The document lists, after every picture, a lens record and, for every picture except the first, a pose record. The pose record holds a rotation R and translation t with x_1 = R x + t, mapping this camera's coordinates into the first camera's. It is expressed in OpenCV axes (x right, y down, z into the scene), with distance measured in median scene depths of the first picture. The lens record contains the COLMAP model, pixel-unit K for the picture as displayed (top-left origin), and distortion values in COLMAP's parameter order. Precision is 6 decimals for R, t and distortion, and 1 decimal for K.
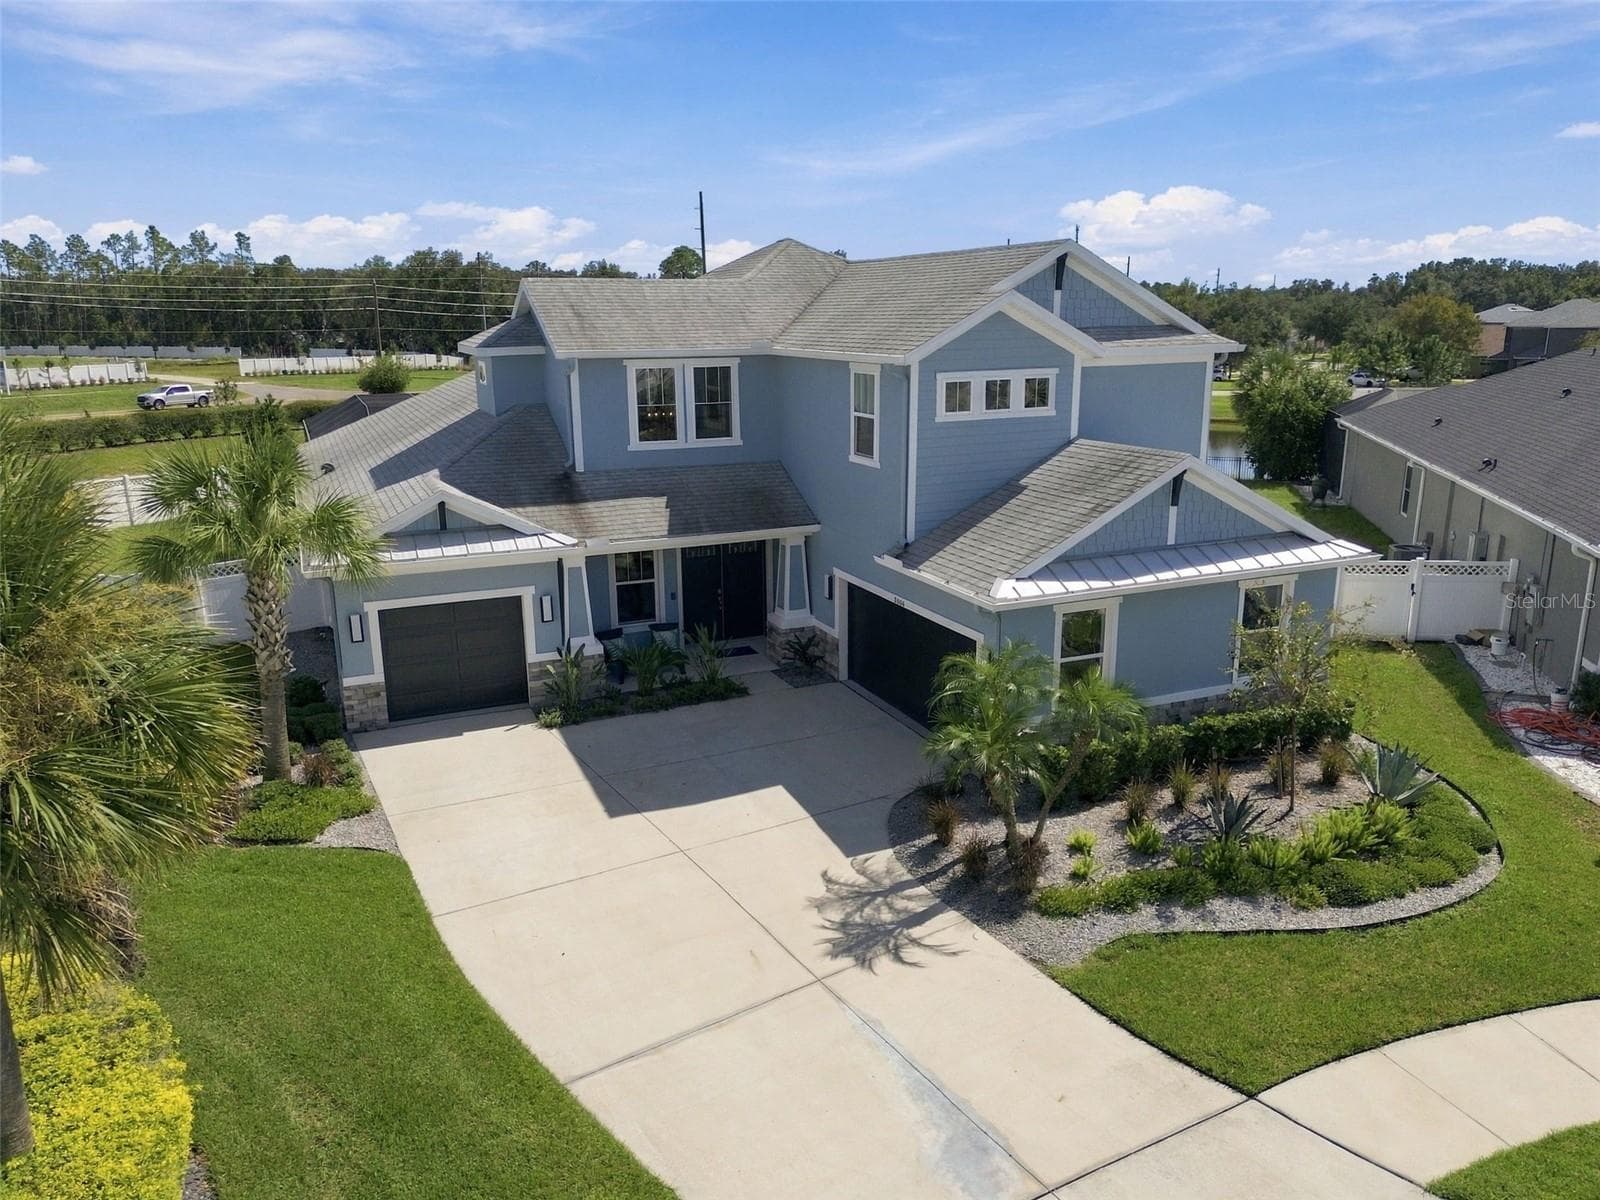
lens RADIAL K [[1127.0, 0, 806.6], [0, 1127.0, 606.4], [0, 0, 1]] dist [0.045197, -0.021710]
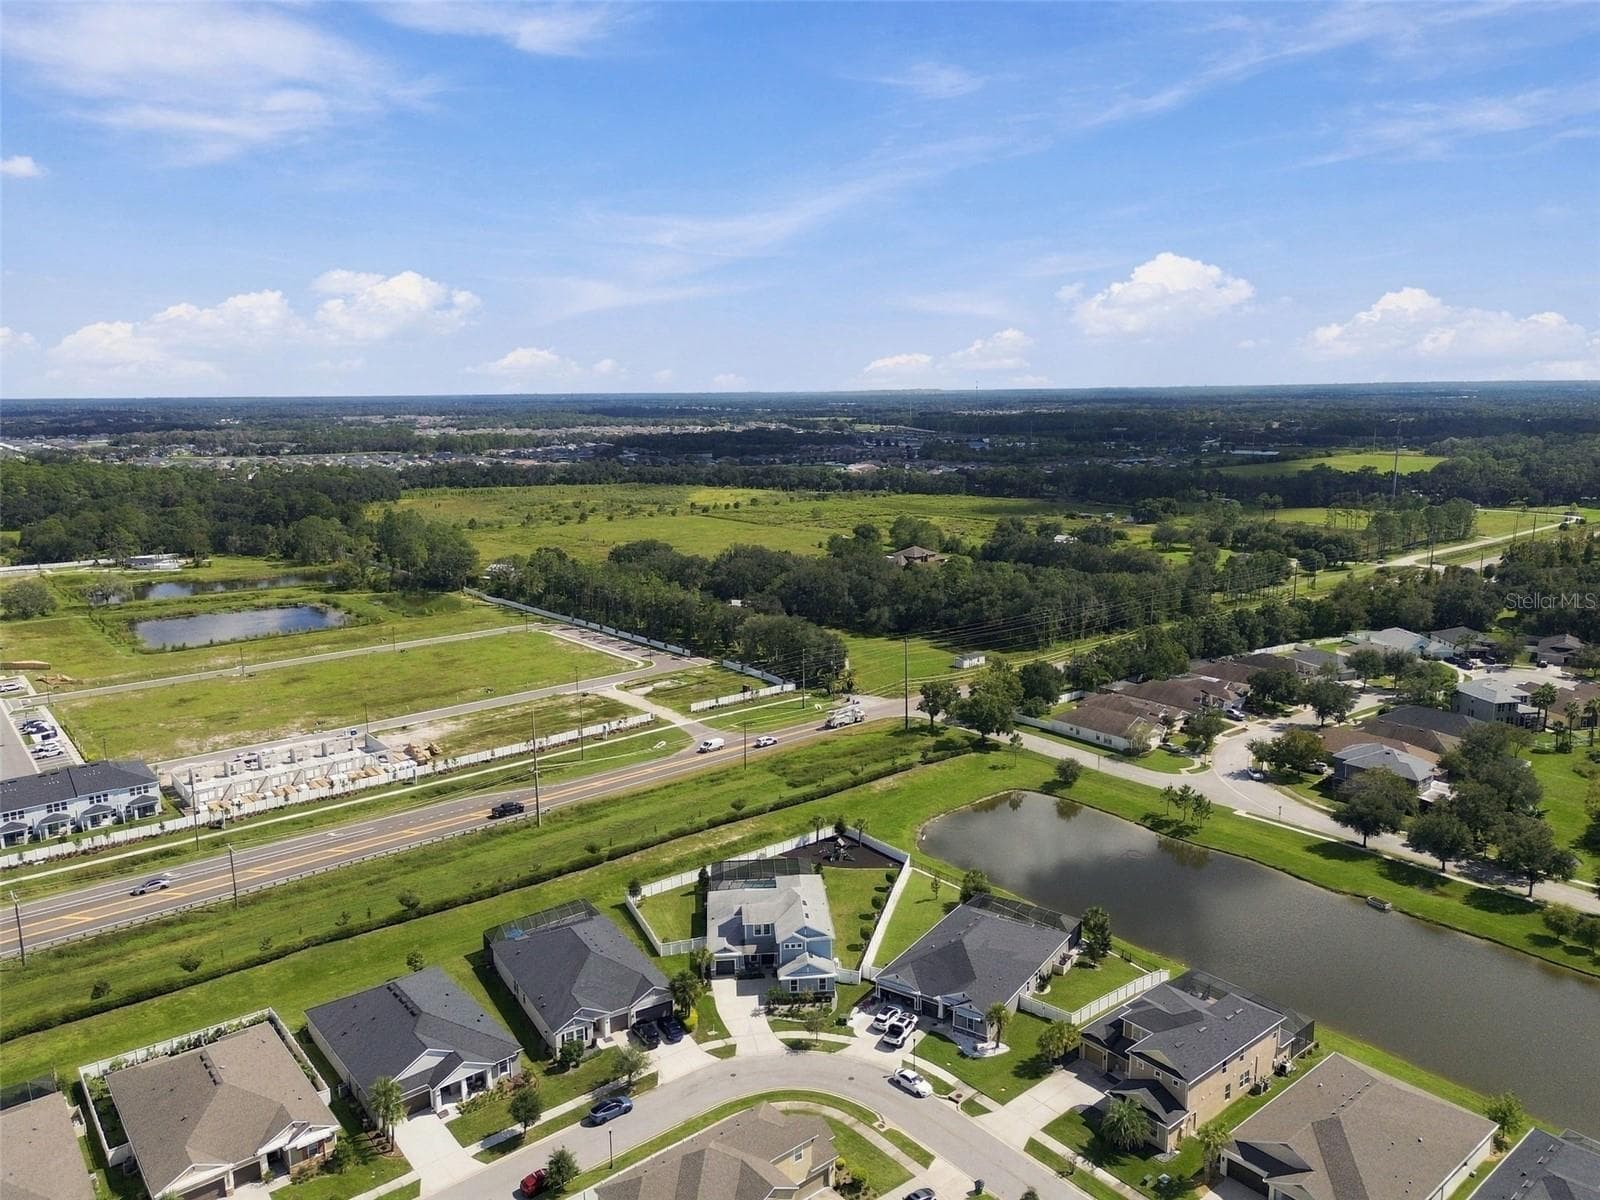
lens RADIAL K [[1127.0, 0, 805.1], [0, 1127.0, 603.1], [0, 0, 1]] dist [0.045197, -0.021710]
pose [[0.942644, 0.059284, -0.328494, 2.722042], [-0.079366, 0.995687, -0.048053, -2.215588], [0.324228, 0.071368, 0.943283, -6.583492]]
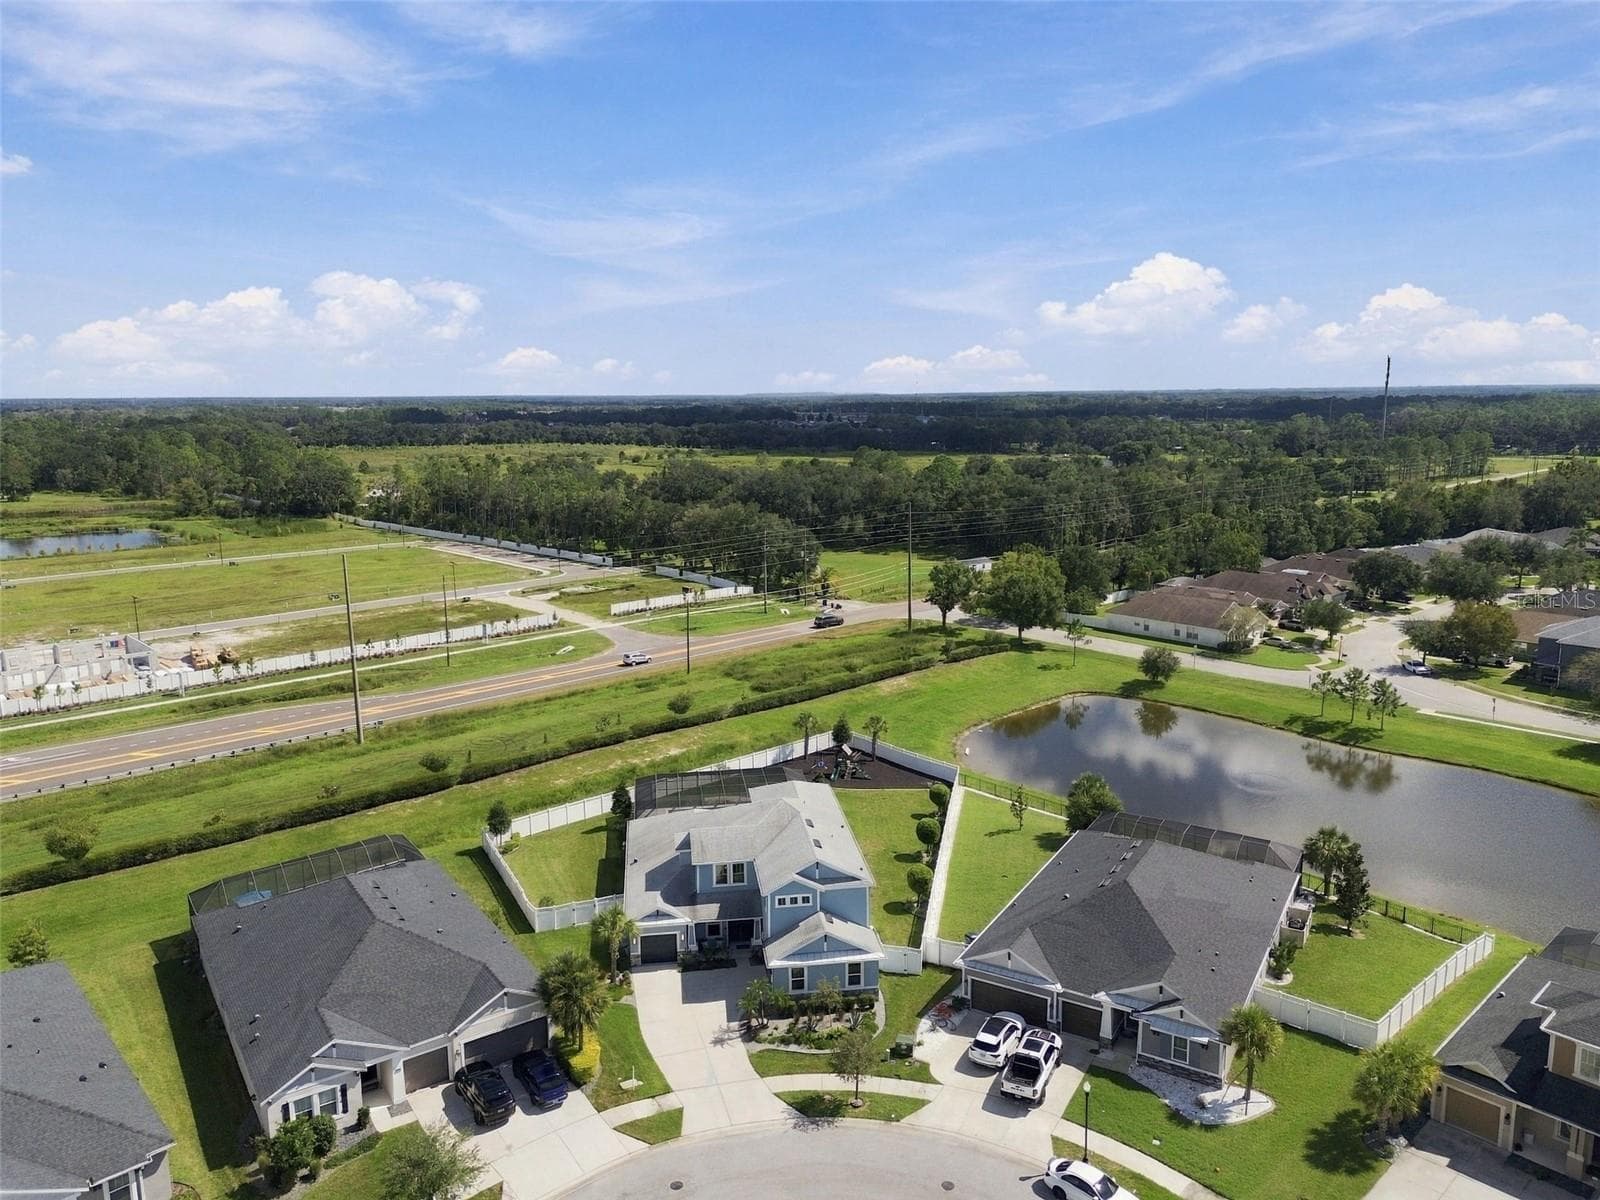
lens RADIAL K [[1127.0, 0, 803.4], [0, 1127.0, 603.7], [0, 0, 1]] dist [0.045197, -0.021710]
pose [[0.959911, 0.050533, -0.275712, 1.260376], [-0.068519, 0.996077, -0.055991, -1.022160], [0.271801, 0.072638, 0.959608, -2.857164]]
